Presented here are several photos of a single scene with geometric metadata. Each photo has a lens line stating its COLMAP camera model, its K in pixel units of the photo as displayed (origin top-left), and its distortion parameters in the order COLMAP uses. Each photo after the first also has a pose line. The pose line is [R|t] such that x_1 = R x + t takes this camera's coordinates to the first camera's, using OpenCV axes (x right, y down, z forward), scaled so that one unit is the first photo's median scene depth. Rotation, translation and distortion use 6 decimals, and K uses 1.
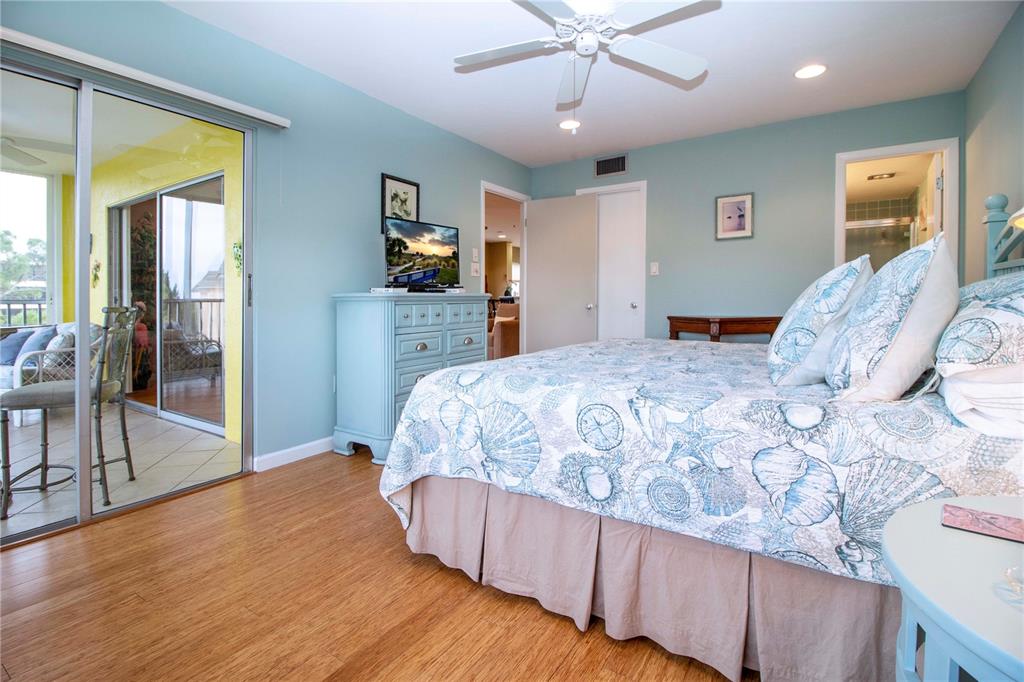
lens RADIAL K [[481.9, 0, 513.7], [0, 481.9, 311.6], [0, 0, 1]] dist [-0.001433, -0.012771]
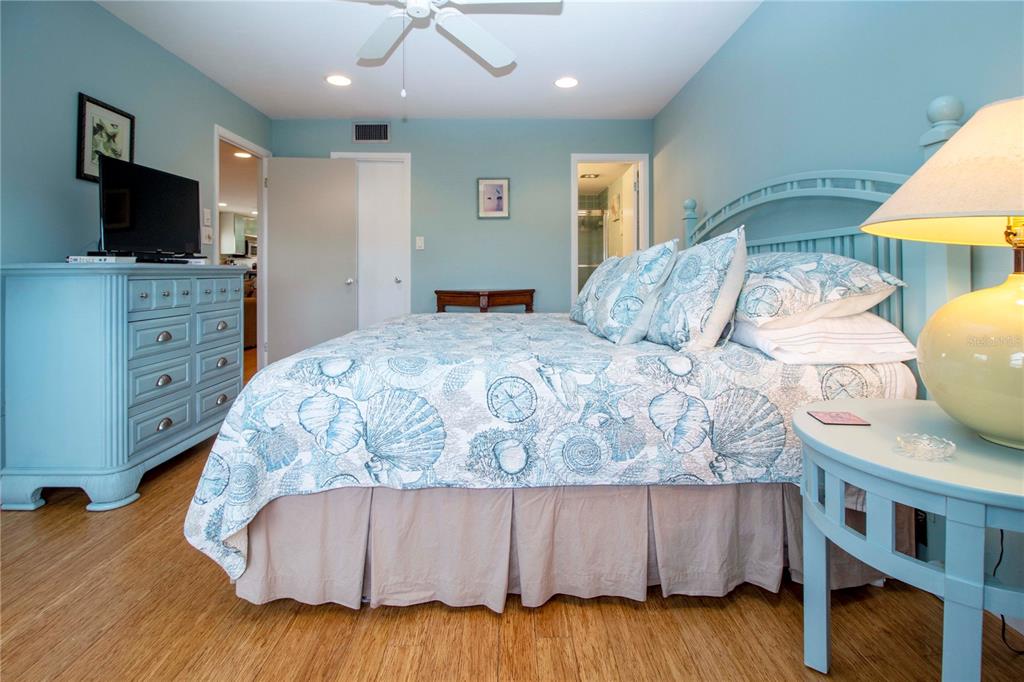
lens RADIAL K [[497.7, 0, 515.2], [0, 497.7, 276.1], [0, 0, 1]] dist [0.000741, -0.010752]
pose [[0.819412, -0.000694, 0.573204, -0.371869], [0.013468, 0.999747, -0.018042, 0.001459], [-0.573046, 0.022504, 0.819214, 0.130516]]
